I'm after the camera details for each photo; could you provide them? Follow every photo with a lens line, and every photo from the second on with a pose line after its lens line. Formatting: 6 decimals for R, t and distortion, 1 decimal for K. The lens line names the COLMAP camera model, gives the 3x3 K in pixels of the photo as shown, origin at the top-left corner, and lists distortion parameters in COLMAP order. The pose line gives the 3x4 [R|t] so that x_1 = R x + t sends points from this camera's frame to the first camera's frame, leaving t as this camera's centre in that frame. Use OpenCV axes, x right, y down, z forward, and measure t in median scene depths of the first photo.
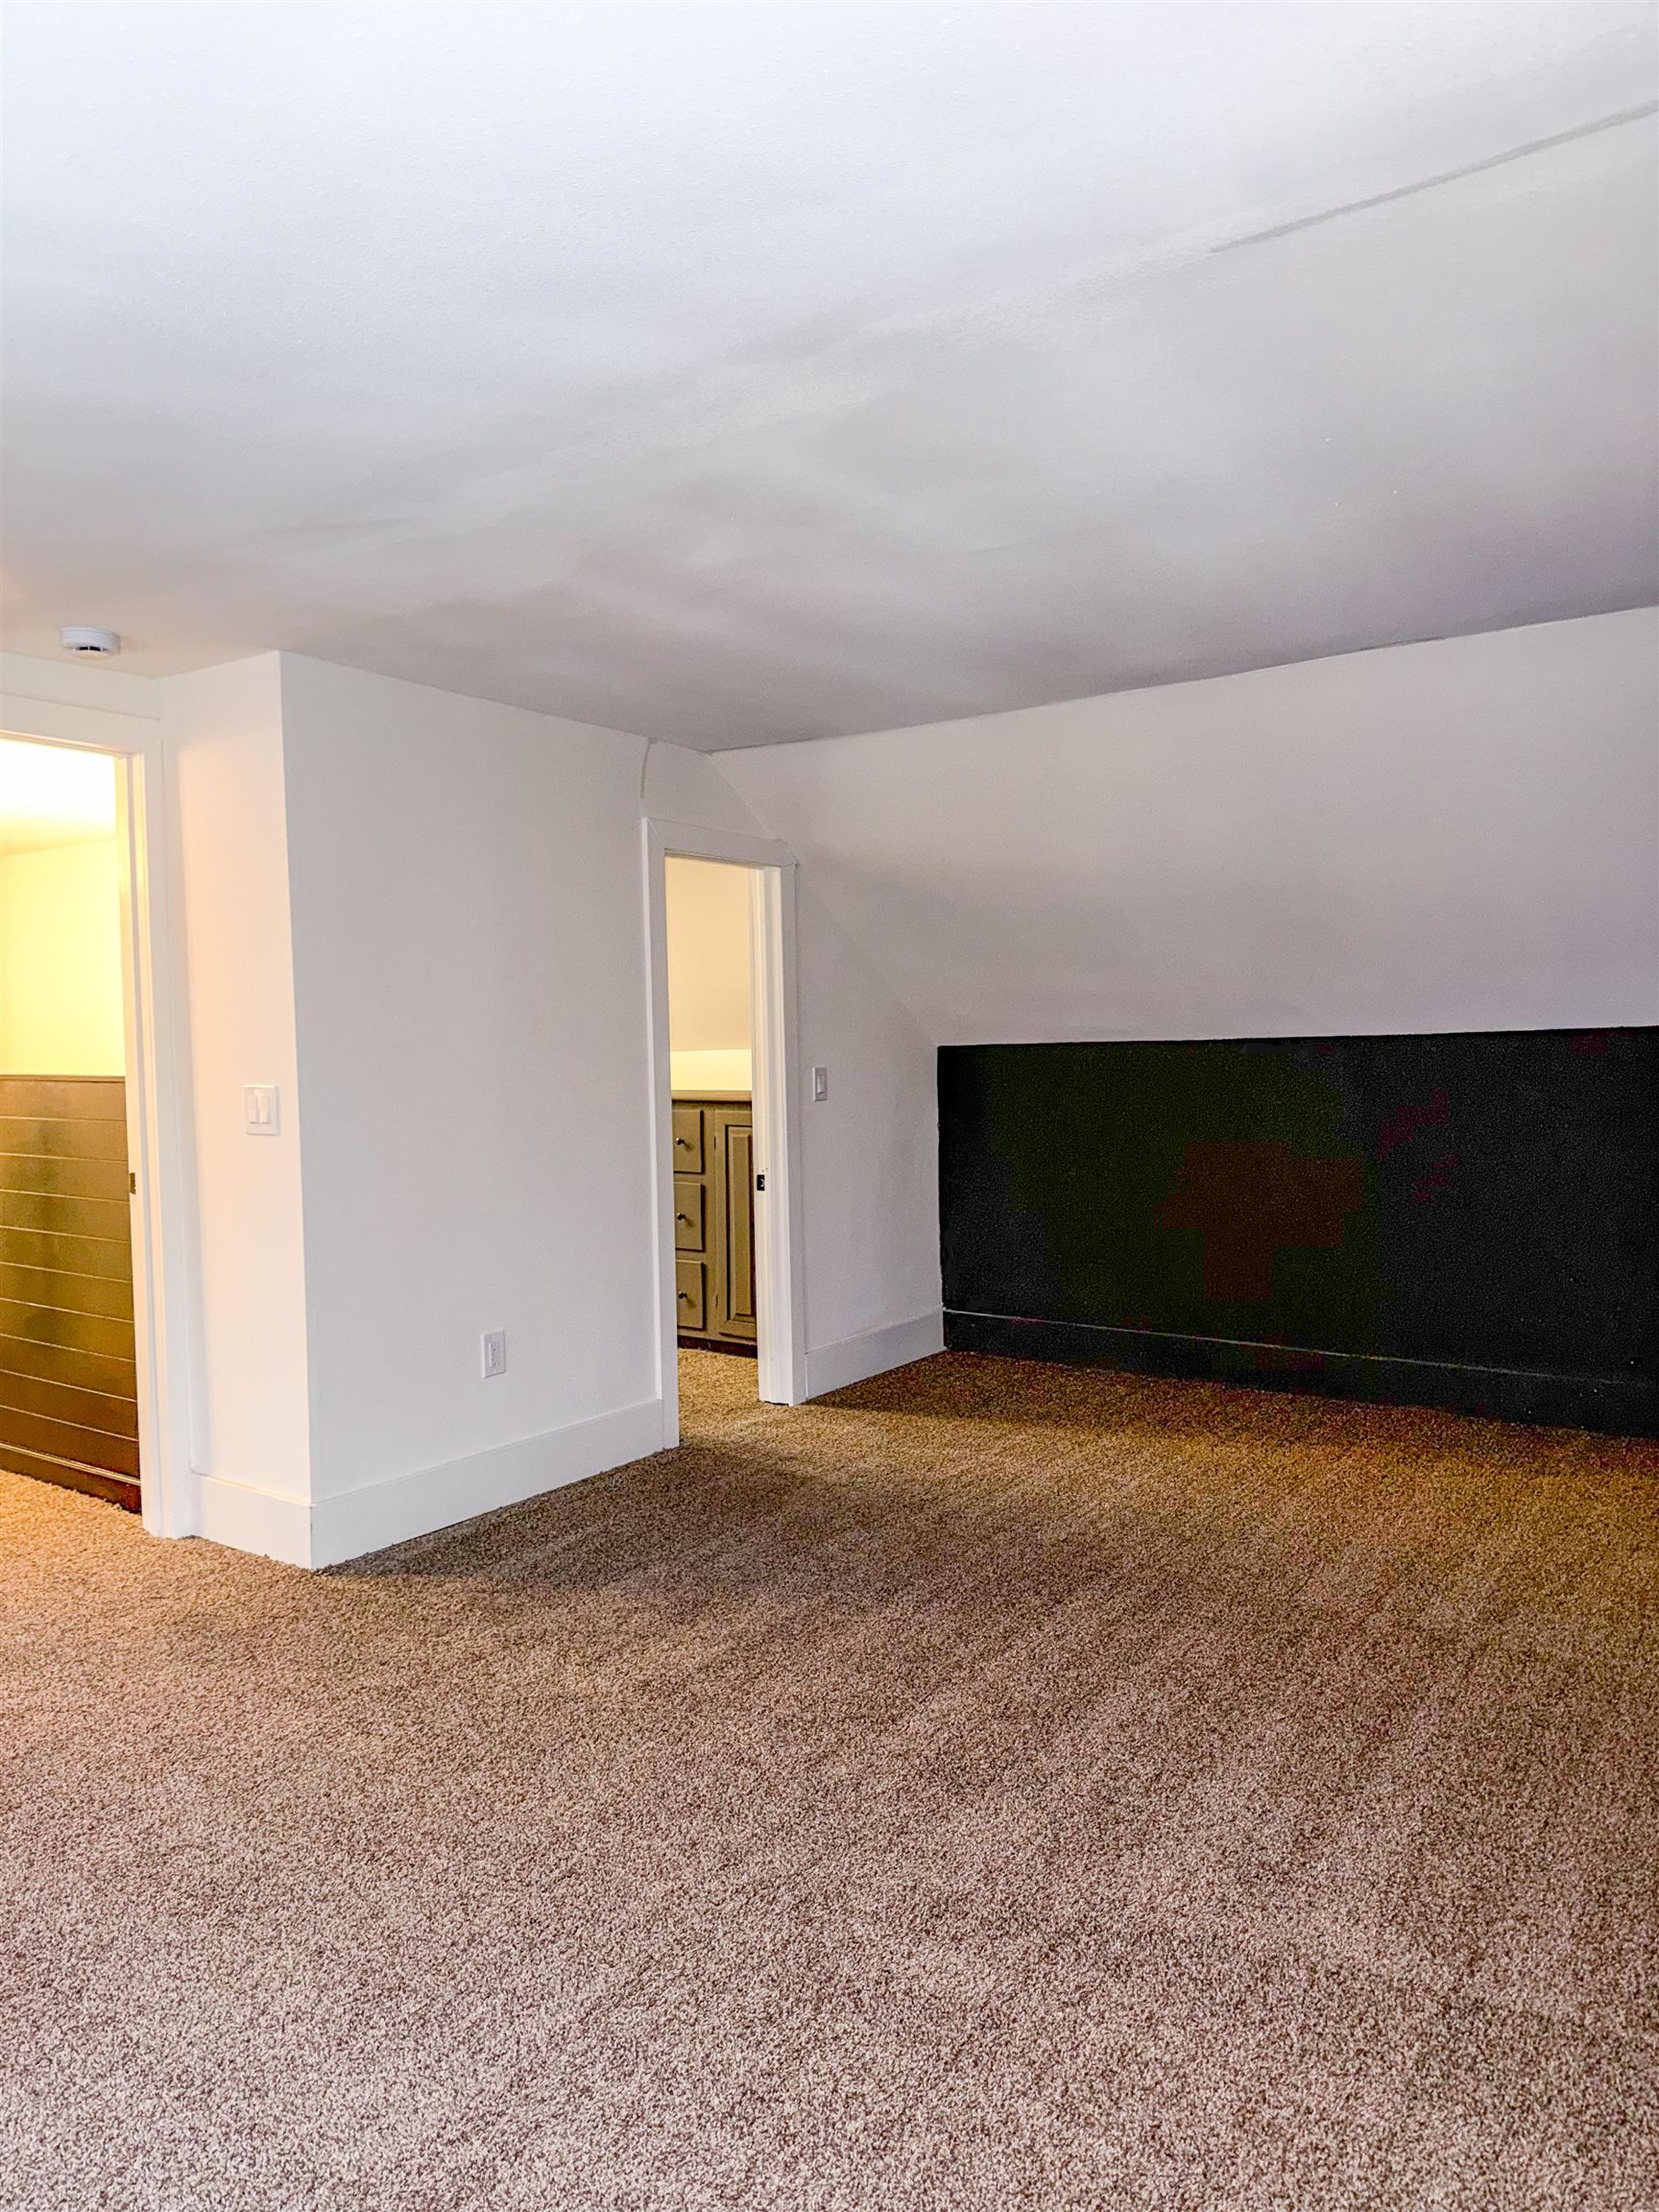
lens RADIAL K [[1497.3, 0, 829.5], [0, 1497.3, 1106.0], [0, 0, 1]] dist [-0.044023, -0.000853]
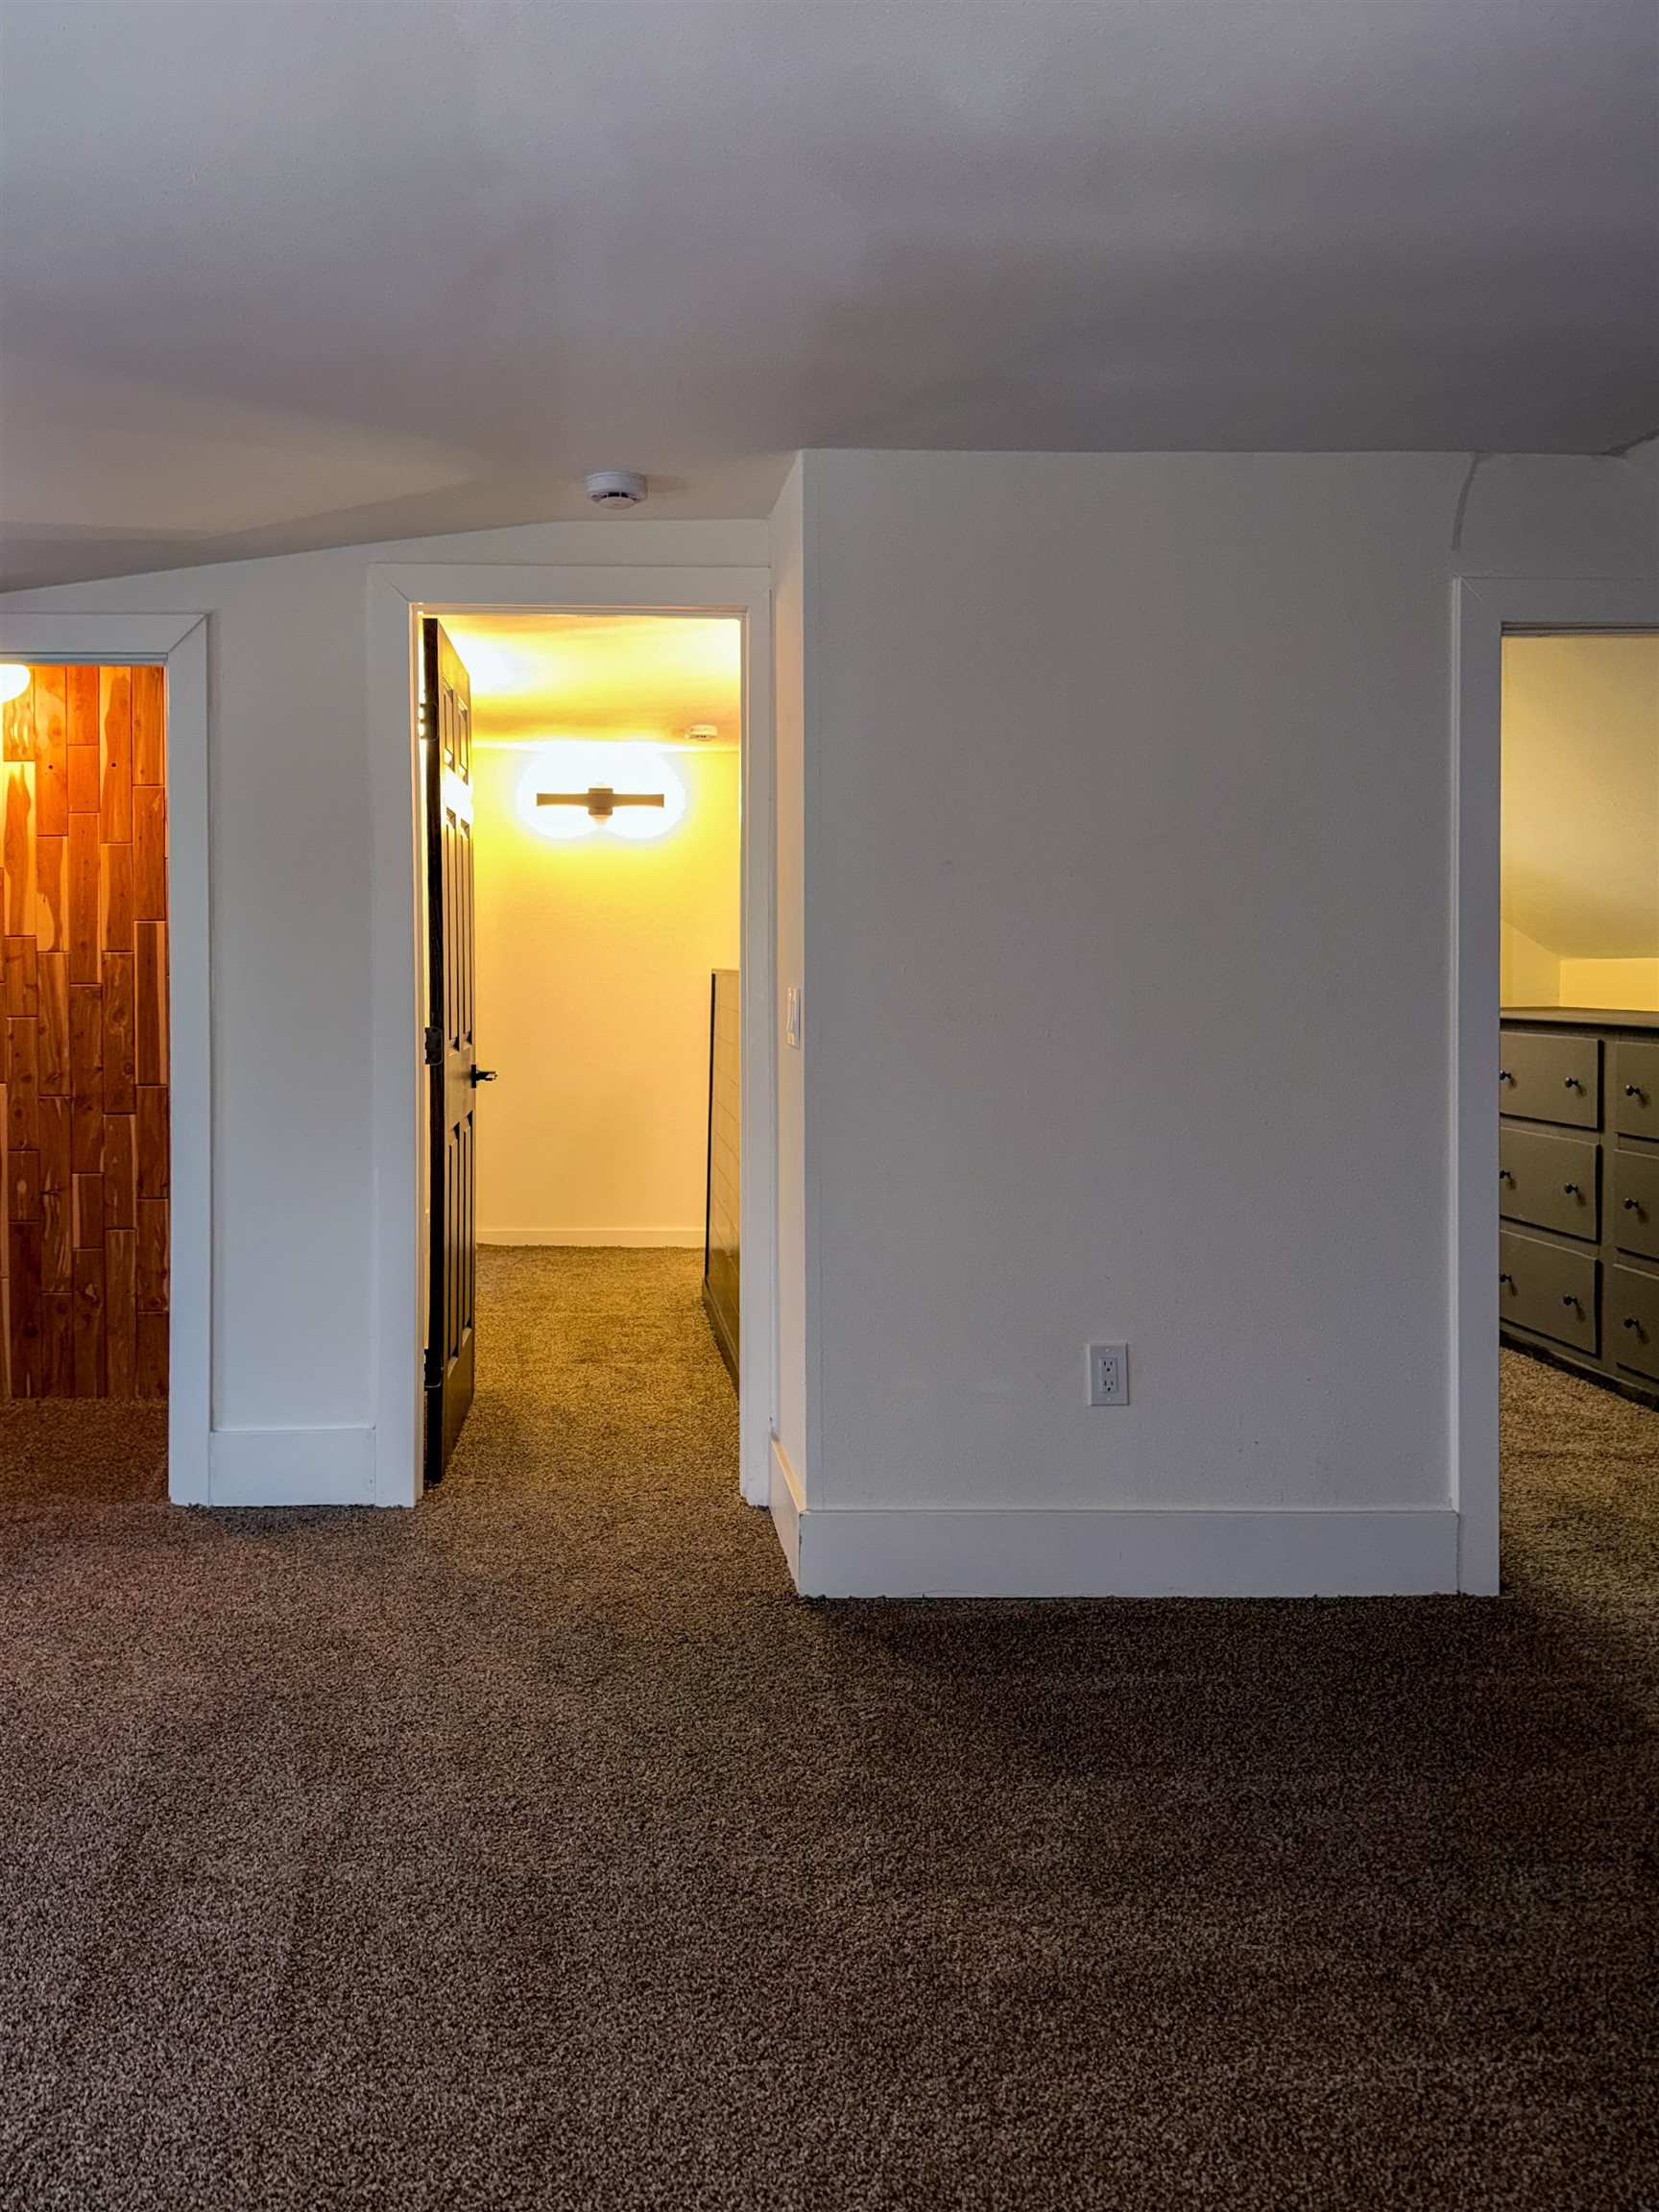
lens RADIAL K [[1572.9, 0, 828.3], [0, 1572.9, 991.7], [0, 0, 1]] dist [0.066650, -0.104878]
pose [[0.575484, 0.029348, -0.817286, 0.317831], [-0.038983, 0.999204, 0.008431, -0.017667], [0.816883, 0.027008, 0.576170, 0.470081]]
